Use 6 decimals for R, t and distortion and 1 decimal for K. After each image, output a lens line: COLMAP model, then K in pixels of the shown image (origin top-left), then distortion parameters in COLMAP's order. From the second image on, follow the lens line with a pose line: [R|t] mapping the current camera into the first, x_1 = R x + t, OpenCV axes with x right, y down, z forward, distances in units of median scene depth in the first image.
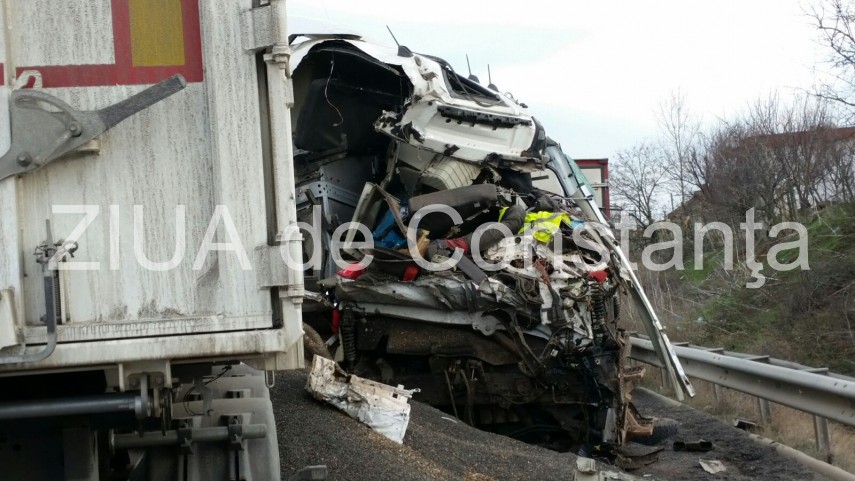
lens RADIAL K [[1511.3, 0, 407.3], [0, 1511.3, 282.8], [0, 0, 1]] dist [0.083707, 0.309815]
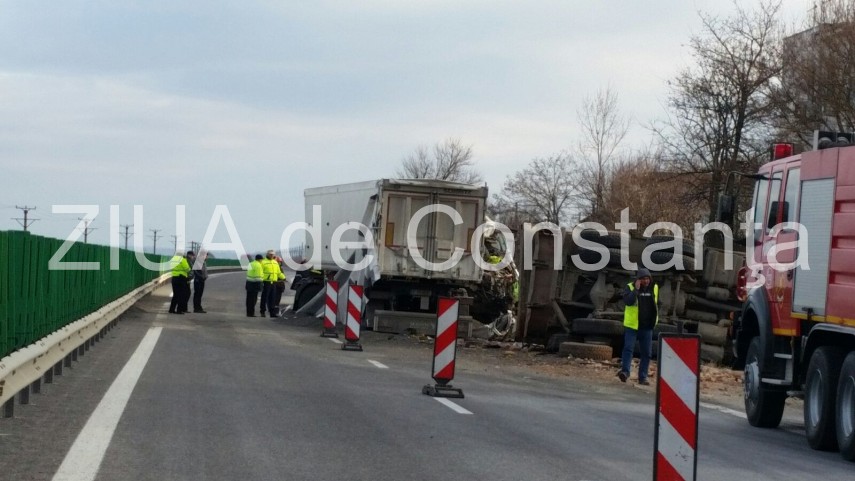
lens RADIAL K [[2406.7, 0, 427.5], [0, 2406.7, 240.5], [0, 0, 1]] dist [0.106632, -0.061313]
pose [[0.986881, 0.129442, 0.096492, -0.551447], [-0.128390, 0.991577, -0.017053, 0.026283], [-0.097887, 0.004440, 0.995188, -4.098789]]
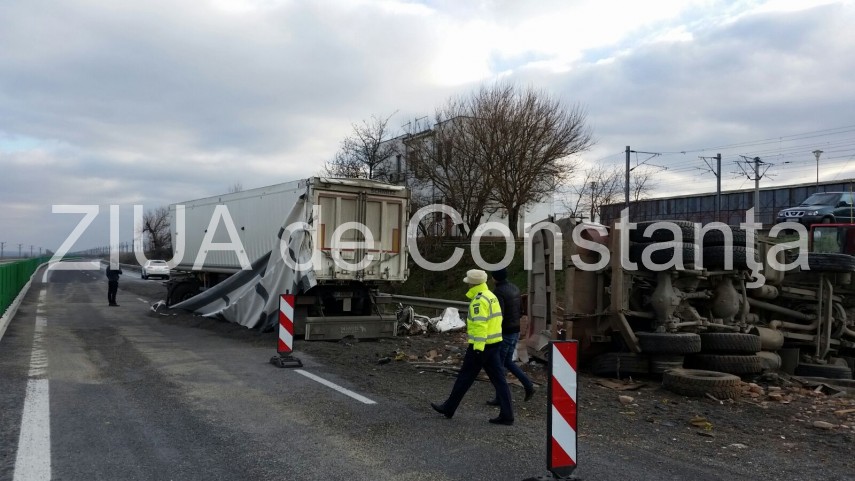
lens RADIAL K [[690.9, 0, 429.0], [0, 690.9, 250.2], [0, 0, 1]] dist [0.179003, -0.316391]
pose [[0.874710, 0.097343, 0.474771, -0.597799], [-0.084053, 0.995246, -0.049199, 0.015752], [-0.477303, 0.003129, 0.878733, -0.868689]]
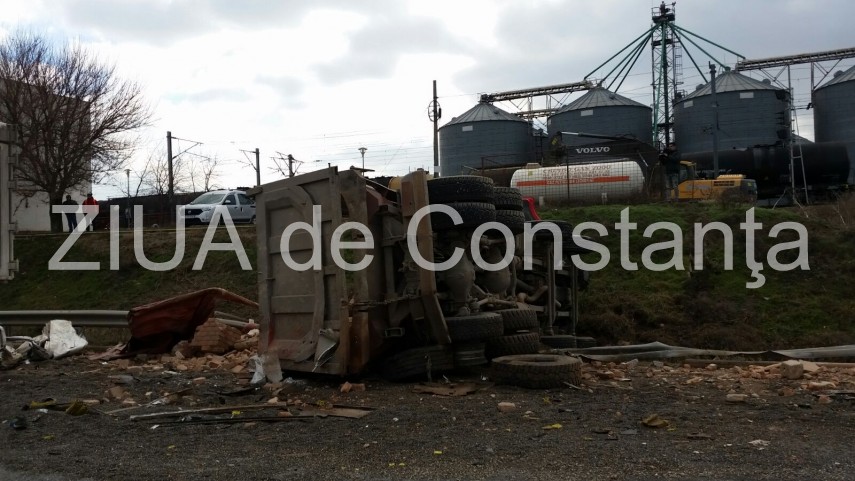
lens RADIAL K [[690.3, 0, 430.5], [0, 690.3, 244.3], [0, 0, 1]] dist [0.165207, -0.361327]
pose [[0.374414, 0.083307, 0.923512, -0.575345], [-0.001295, 0.996002, -0.089321, 0.042723], [-0.927261, 0.032247, 0.373025, -0.449604]]
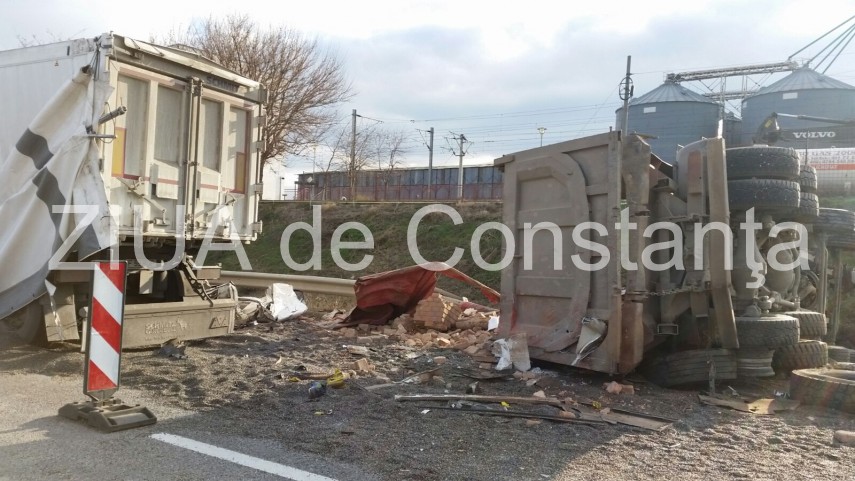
lens RADIAL K [[690.3, 0, 430.5], [0, 690.3, 244.3], [0, 0, 1]] dist [0.165207, -0.361327]
pose [[0.561752, 0.090258, 0.822367, -0.551074], [-0.075824, 0.995464, -0.057461, 0.046358], [-0.823824, -0.030076, 0.566048, -0.324353]]
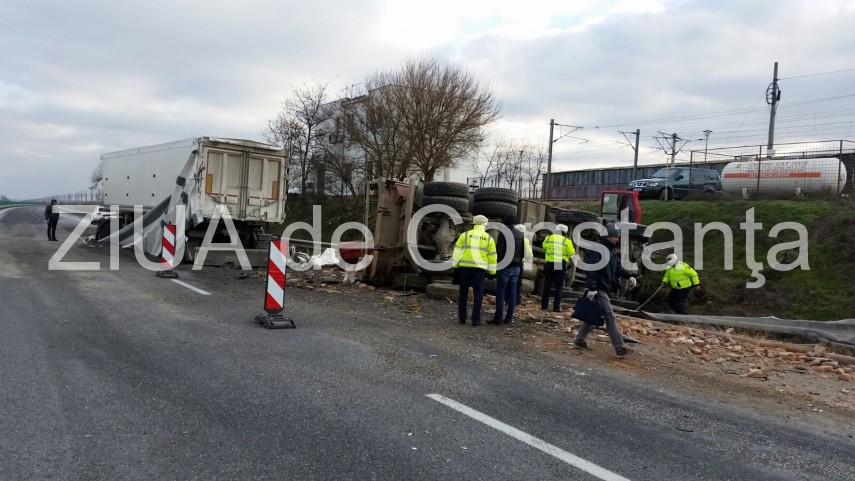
lens RADIAL K [[690.9, 0, 429.0], [0, 690.9, 250.2], [0, 0, 1]] dist [0.179003, -0.316391]
pose [[0.848714, 0.102591, 0.518806, -0.569758], [-0.119469, 0.992838, -0.000889, 0.036216], [-0.515181, -0.061227, 0.854892, -1.281592]]
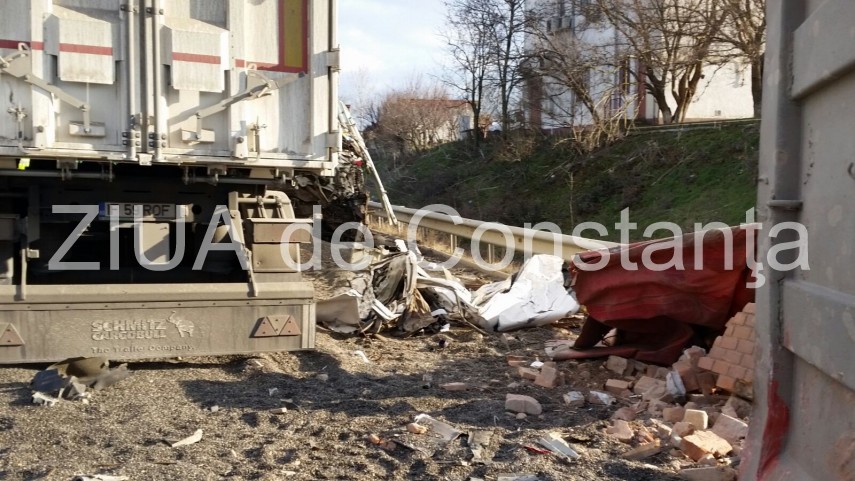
lens RADIAL K [[891.7, 0, 419.6], [0, 891.7, 259.7], [0, 0, 1]] dist [0.193322, -0.417334]
pose [[0.962670, 0.073857, 0.260405, -0.098977], [-0.098358, 0.991739, 0.082333, 0.016291], [-0.252173, -0.104872, 0.961983, -0.214425]]
